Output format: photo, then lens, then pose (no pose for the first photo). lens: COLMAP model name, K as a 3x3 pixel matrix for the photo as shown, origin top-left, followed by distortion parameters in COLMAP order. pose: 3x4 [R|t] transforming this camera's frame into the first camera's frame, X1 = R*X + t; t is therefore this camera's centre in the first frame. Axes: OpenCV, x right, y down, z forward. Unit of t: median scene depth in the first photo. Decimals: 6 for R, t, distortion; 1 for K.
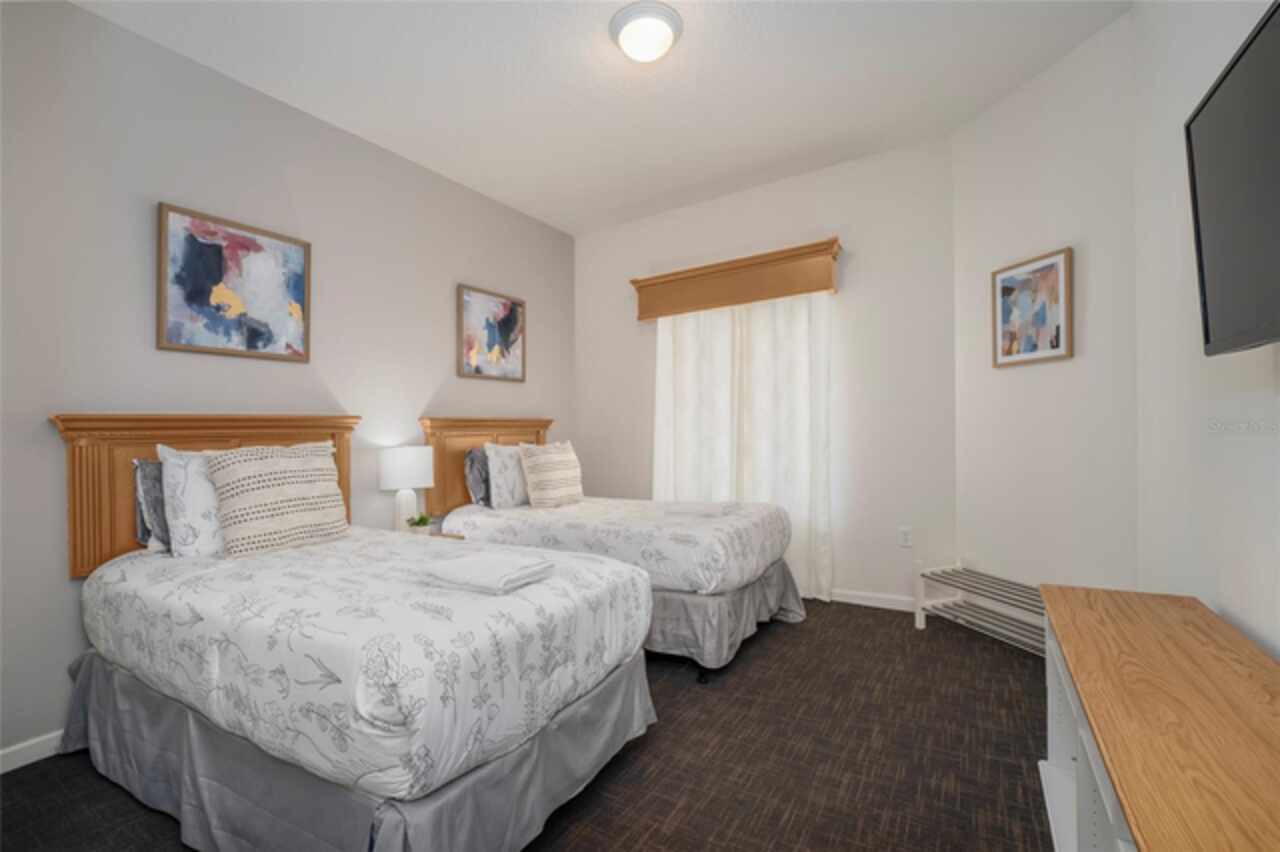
lens RADIAL K [[540.8, 0, 640.6], [0, 540.8, 441.6], [0, 0, 1]] dist [0.000089, -0.000008]
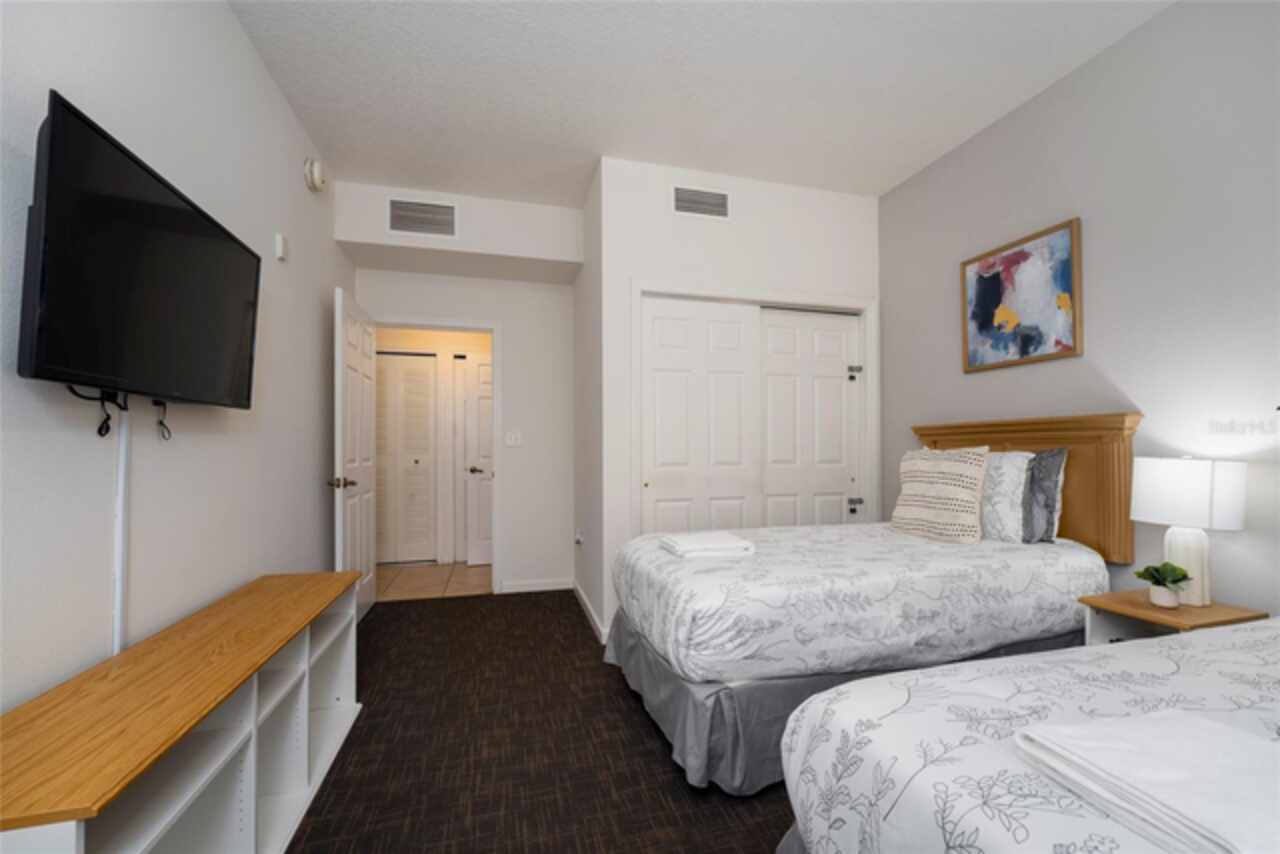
lens RADIAL K [[525.3, 0, 640.0], [0, 525.3, 427.0], [0, 0, 1]] dist [-0.003839, -0.000224]
pose [[-0.687630, 0.002658, -0.726056, 0.529753], [0.011394, 0.999910, -0.007131, -0.035970], [0.725972, -0.013176, -0.687598, 1.172450]]
